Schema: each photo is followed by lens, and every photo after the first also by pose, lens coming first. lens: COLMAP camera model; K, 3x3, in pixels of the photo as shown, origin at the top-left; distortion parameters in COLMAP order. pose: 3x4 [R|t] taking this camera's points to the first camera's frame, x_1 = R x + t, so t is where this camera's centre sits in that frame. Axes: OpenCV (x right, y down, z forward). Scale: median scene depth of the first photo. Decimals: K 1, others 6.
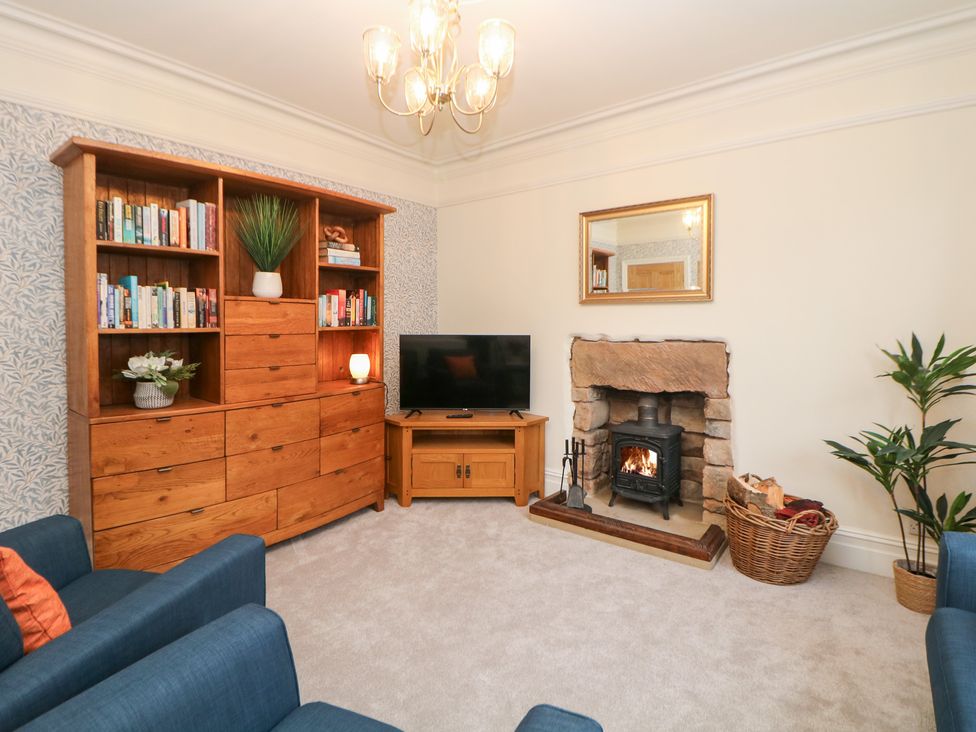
lens RADIAL K [[501.9, 0, 488.4], [0, 501.9, 342.2], [0, 0, 1]] dist [-0.002425, -0.018701]
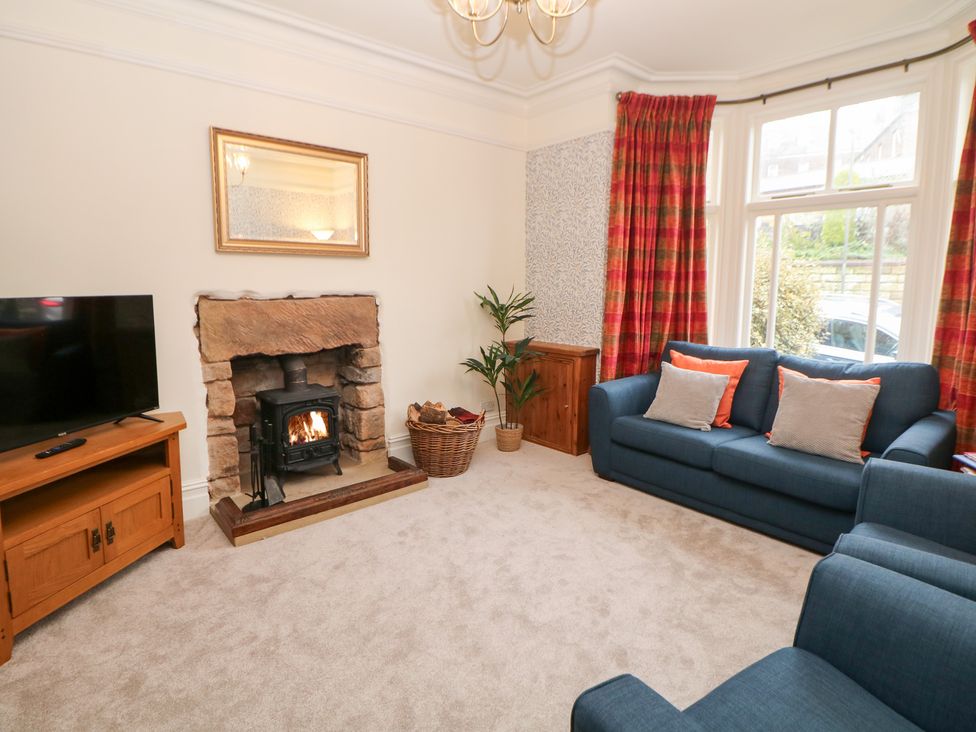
lens RADIAL K [[501.9, 0, 488.4], [0, 501.9, 342.2], [0, 0, 1]] dist [-0.002425, -0.018701]
pose [[0.202251, -0.110600, 0.973068, -0.531529], [0.038054, 0.993740, 0.105041, -0.004564], [-0.978594, 0.015784, 0.205194, 0.497188]]
